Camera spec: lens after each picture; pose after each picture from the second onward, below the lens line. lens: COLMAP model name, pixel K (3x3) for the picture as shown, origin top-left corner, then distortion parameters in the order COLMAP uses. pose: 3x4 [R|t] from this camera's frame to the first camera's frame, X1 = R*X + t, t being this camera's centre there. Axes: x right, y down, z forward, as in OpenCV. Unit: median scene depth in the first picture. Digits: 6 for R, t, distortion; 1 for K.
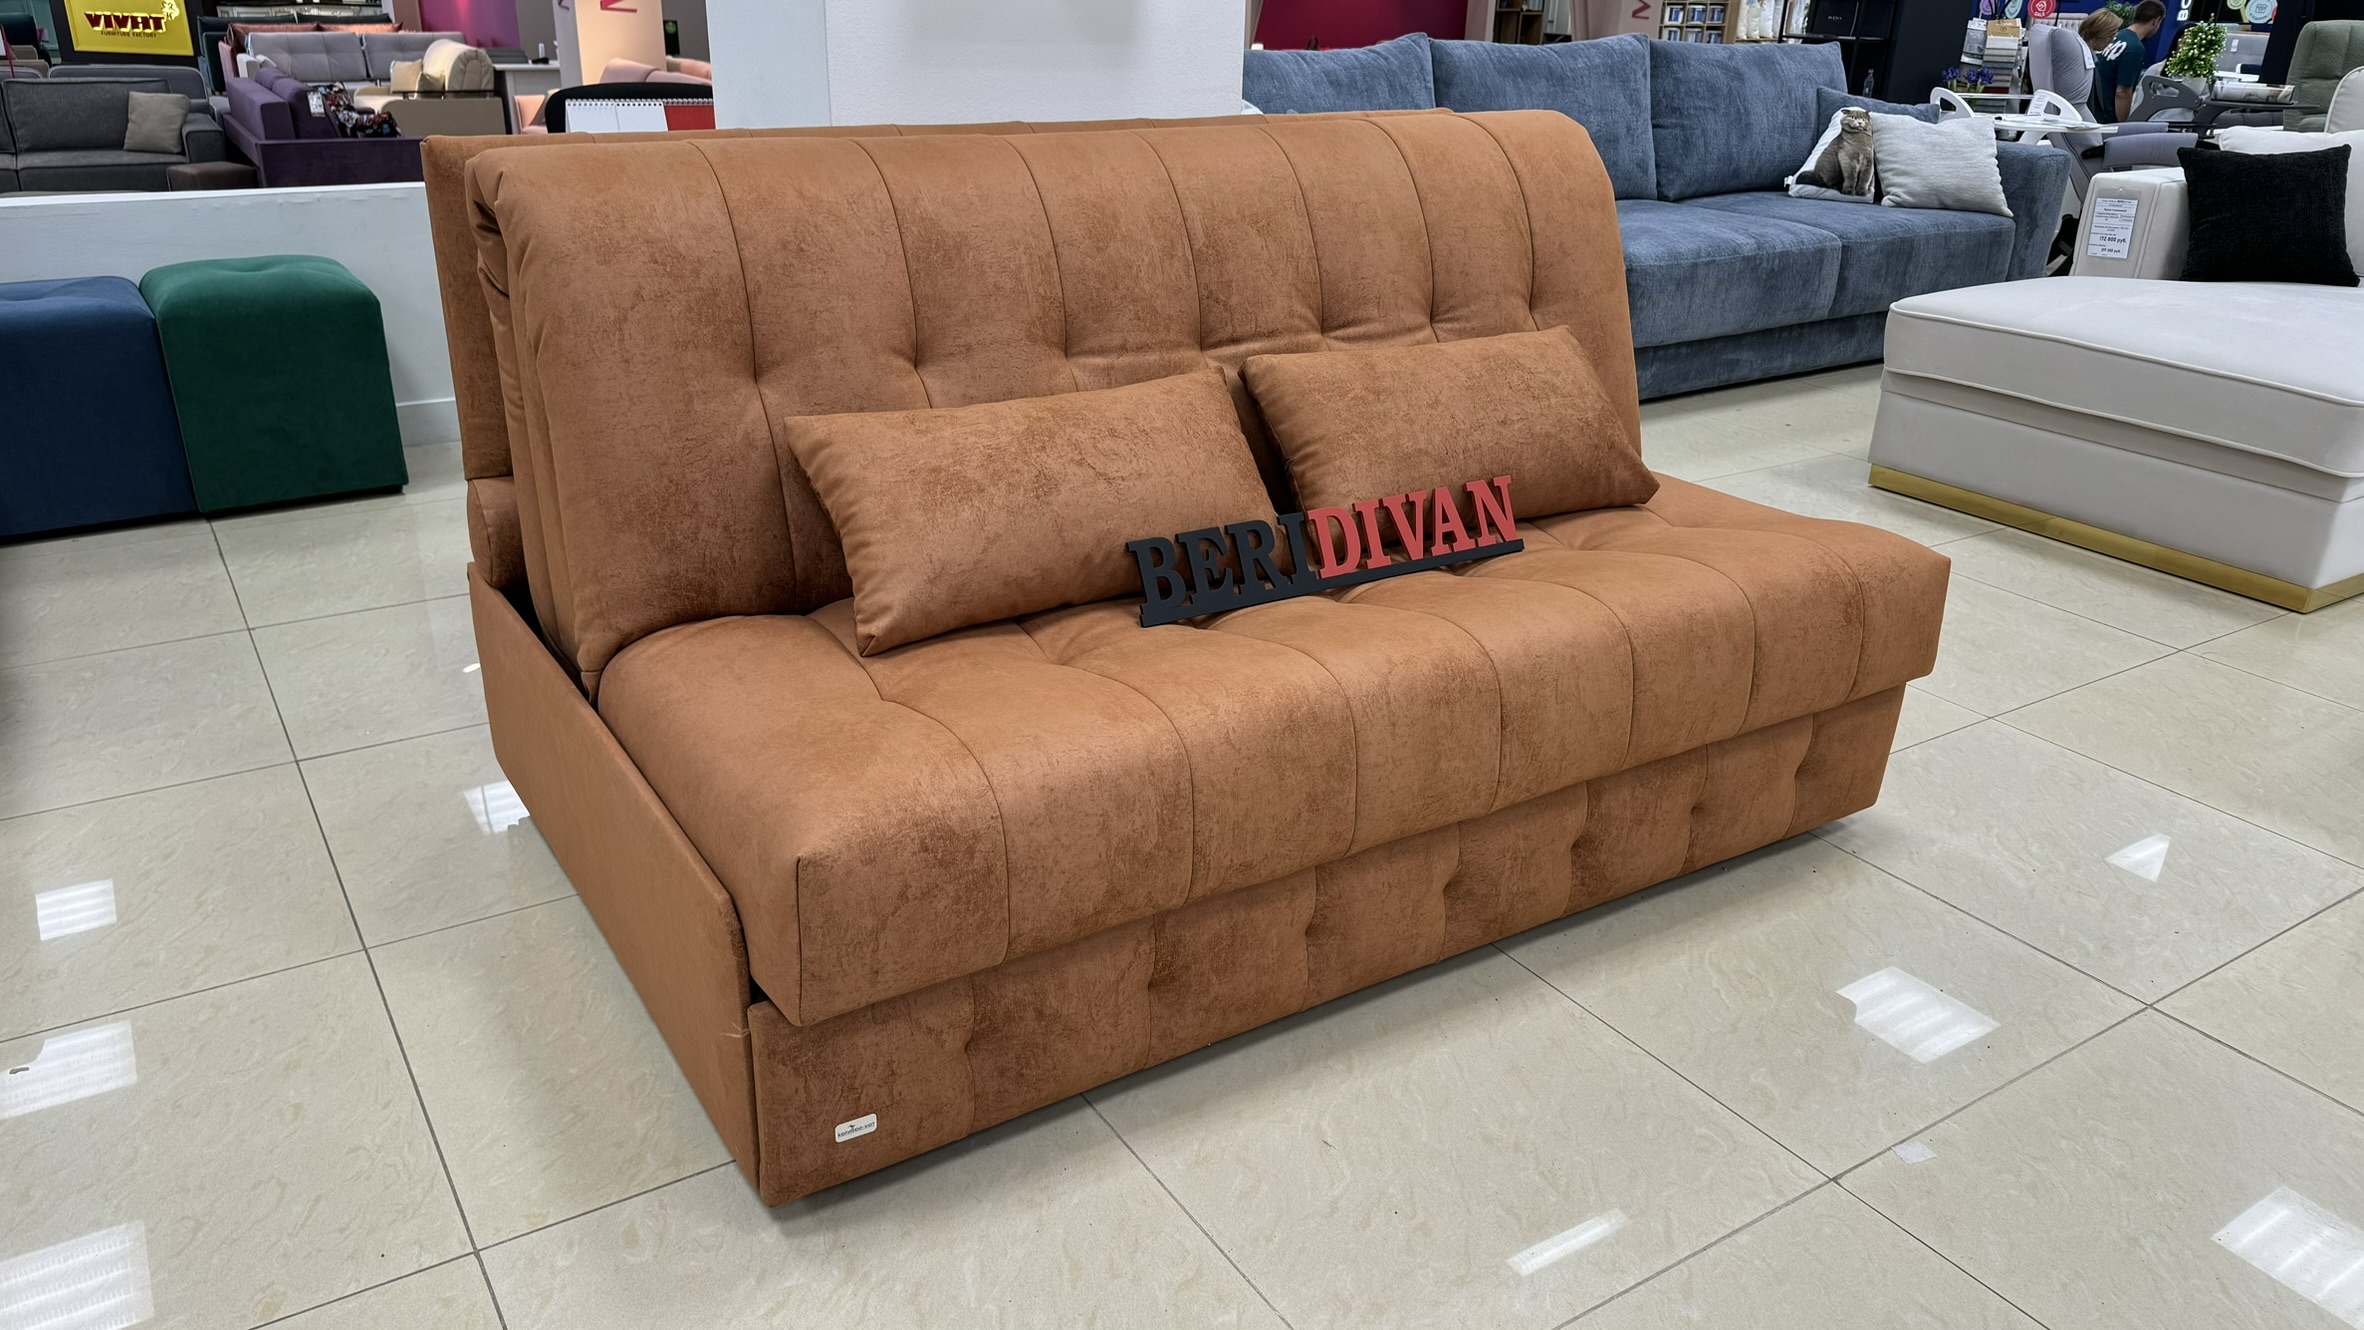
lens RADIAL K [[1654.3, 0, 1182.0], [0, 1654.3, 665.0], [0, 0, 1]] dist [-0.002697, -0.008451]
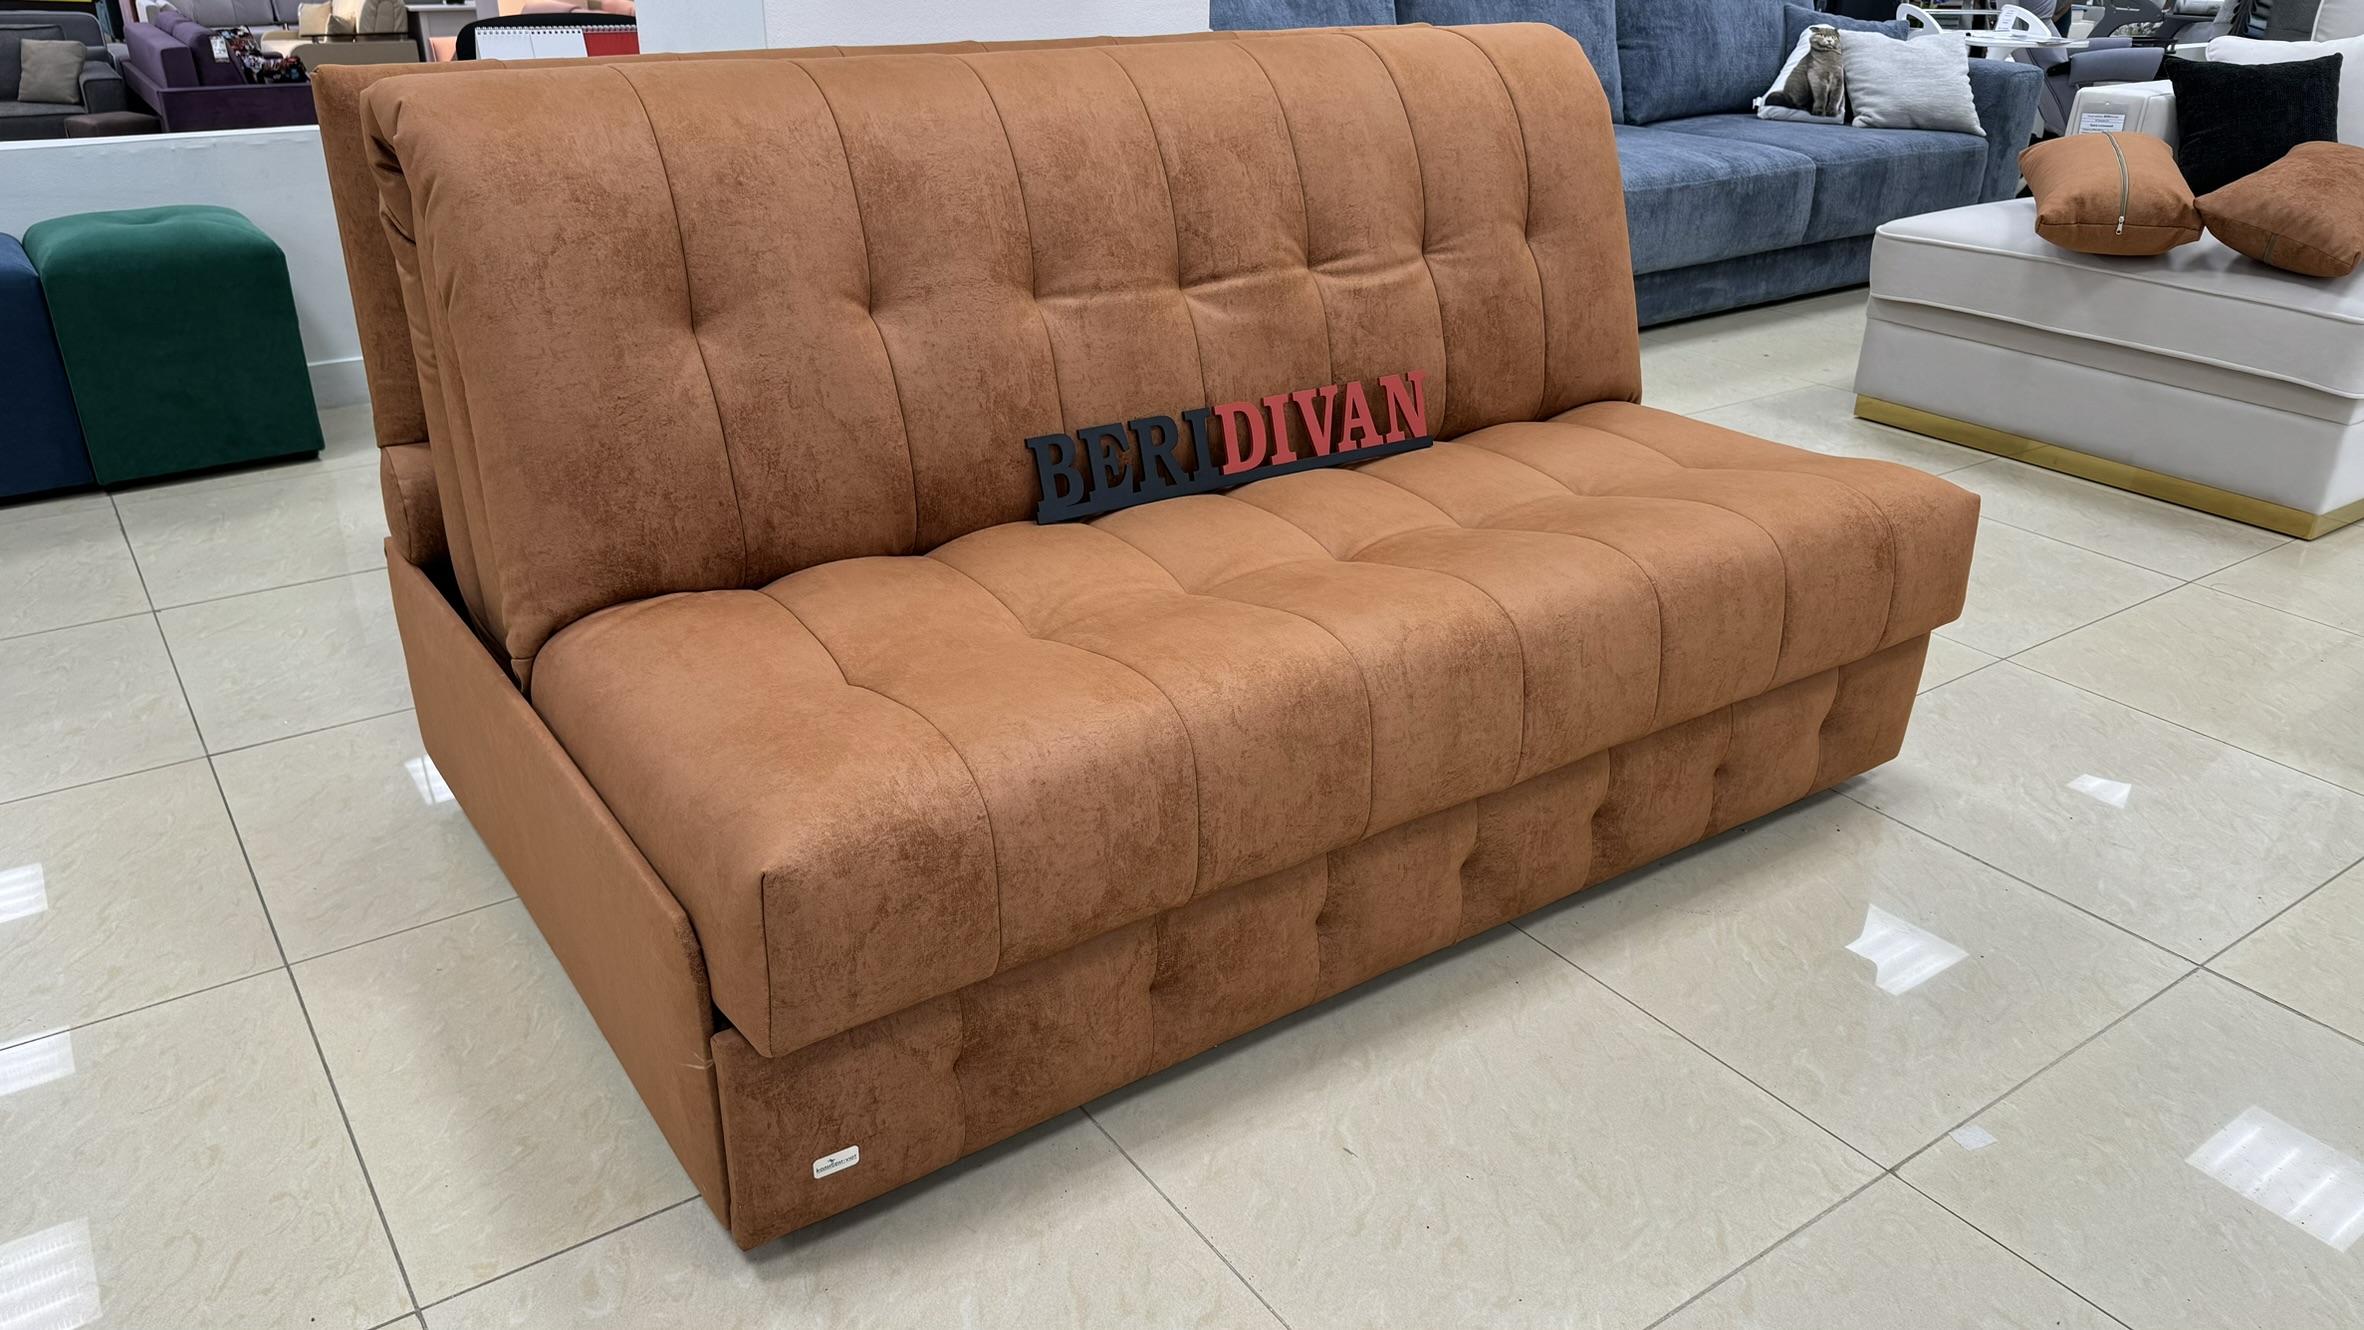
lens RADIAL K [[1651.1, 0, 1184.8], [0, 1651.1, 674.3], [0, 0, 1]] dist [-0.007309, -0.004005]
pose [[0.999177, -0.026259, 0.030901, -0.018910], [0.024976, 0.998838, 0.041221, -0.012784], [-0.031948, -0.040415, 0.998672, 0.070966]]
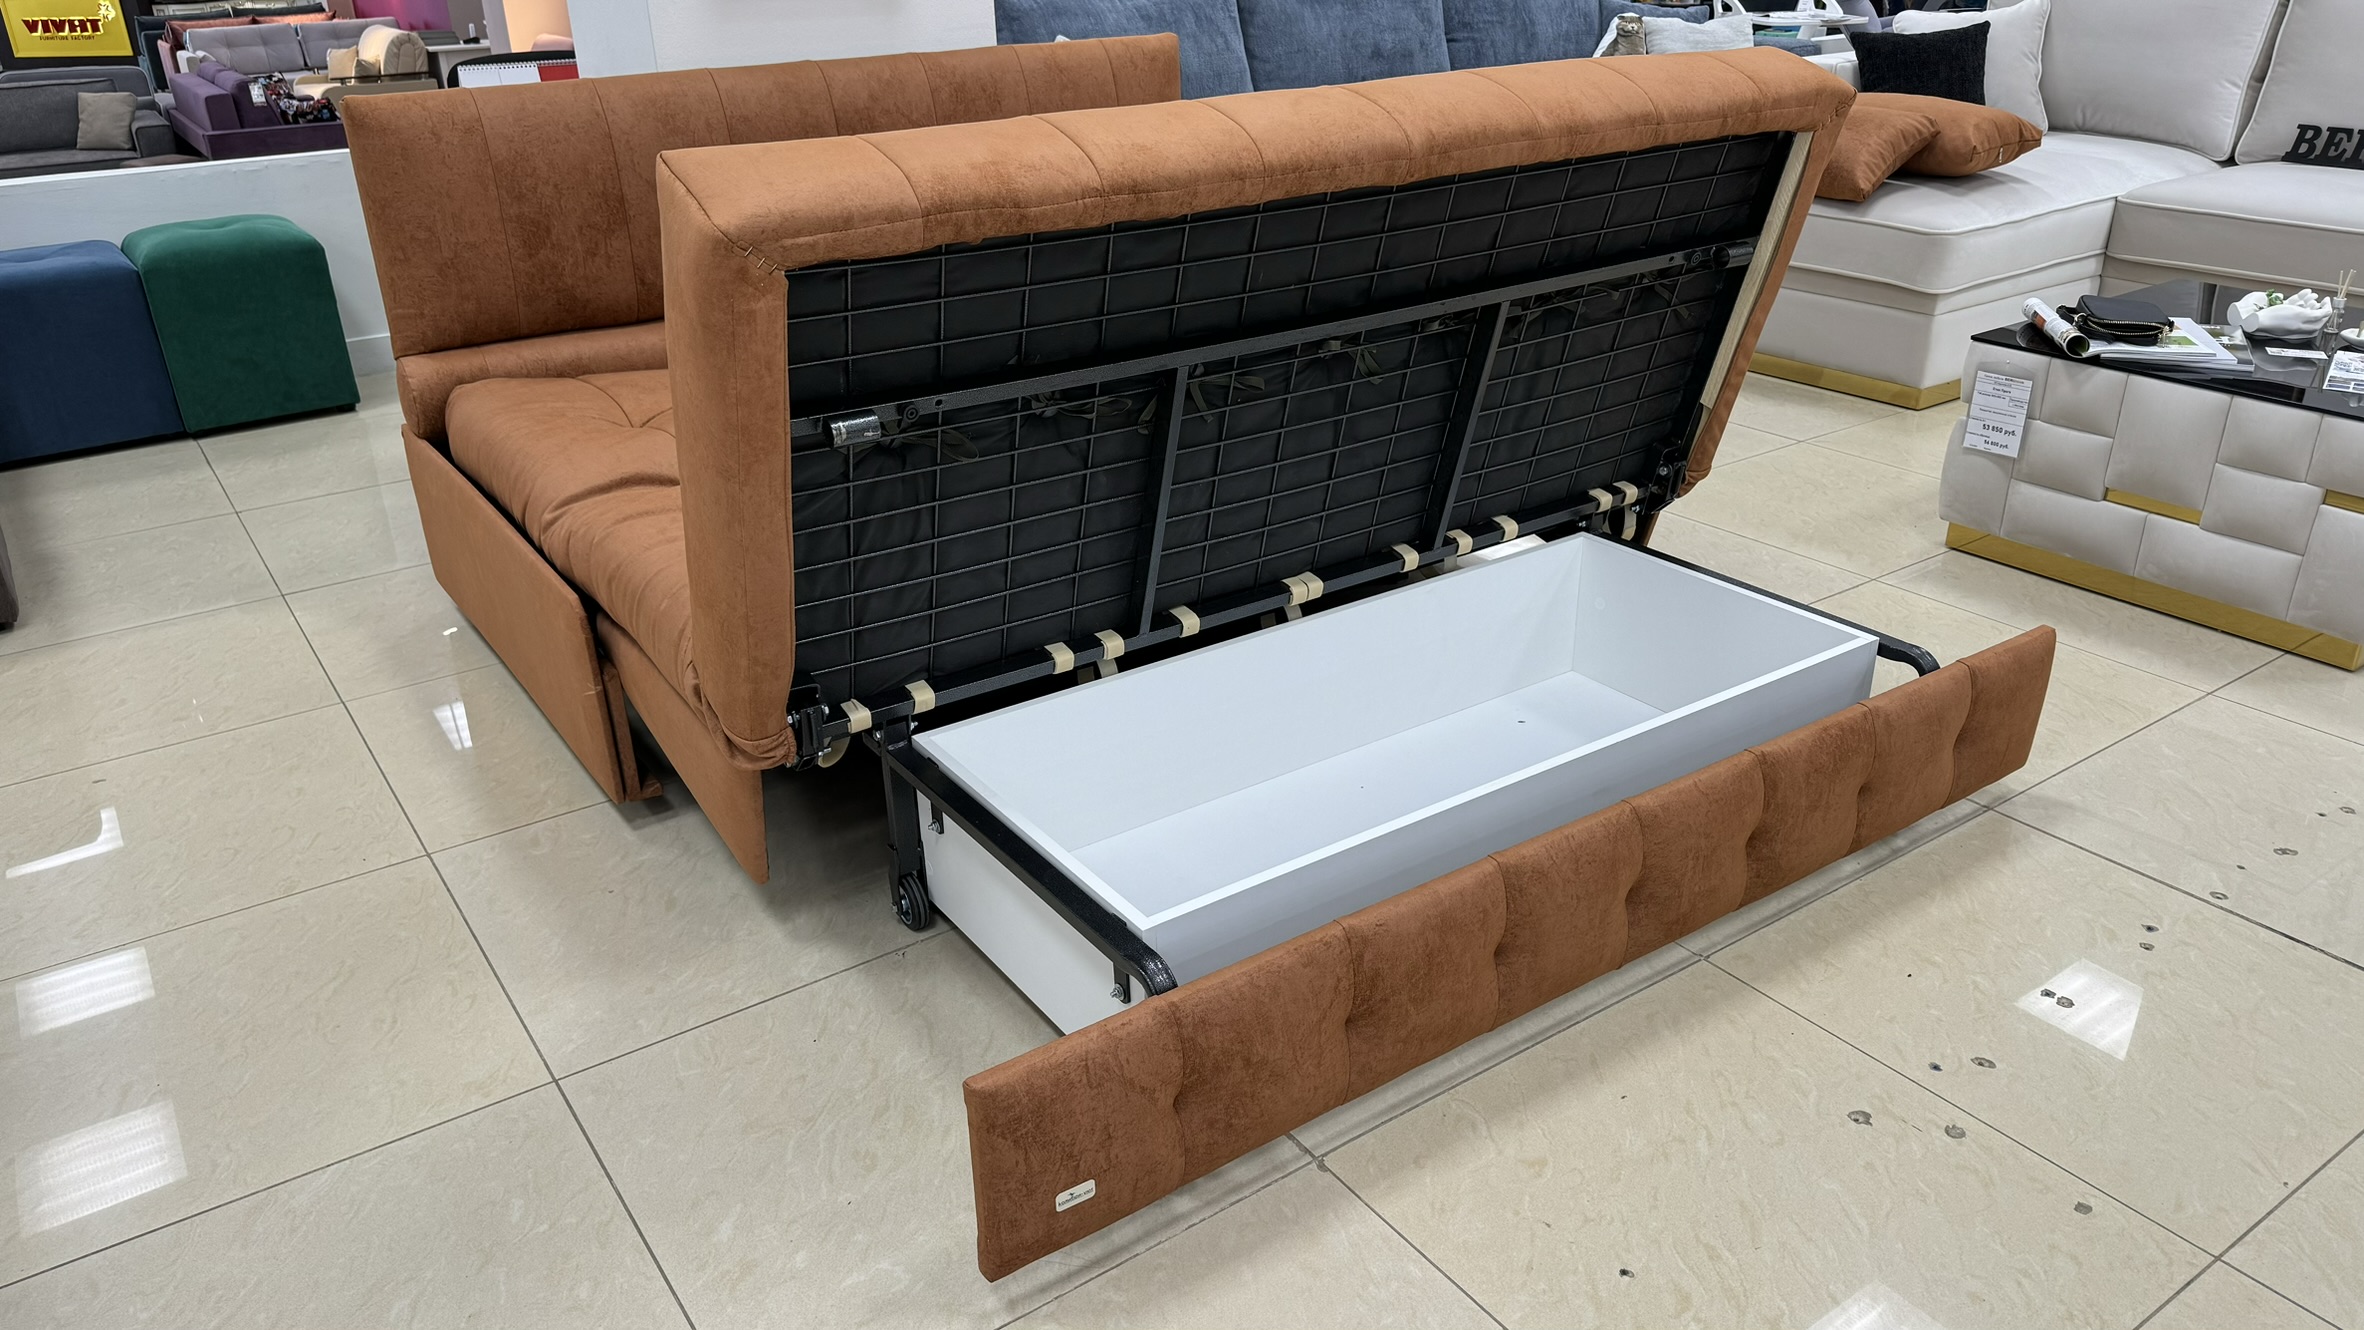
lens RADIAL K [[1651.1, 0, 1184.8], [0, 1651.1, 674.3], [0, 0, 1]] dist [-0.007309, -0.004005]
pose [[0.998188, -0.059606, 0.008247, 0.165891], [0.059272, 0.997589, 0.036100, 0.126243], [-0.010379, -0.035545, 0.999314, -0.319766]]
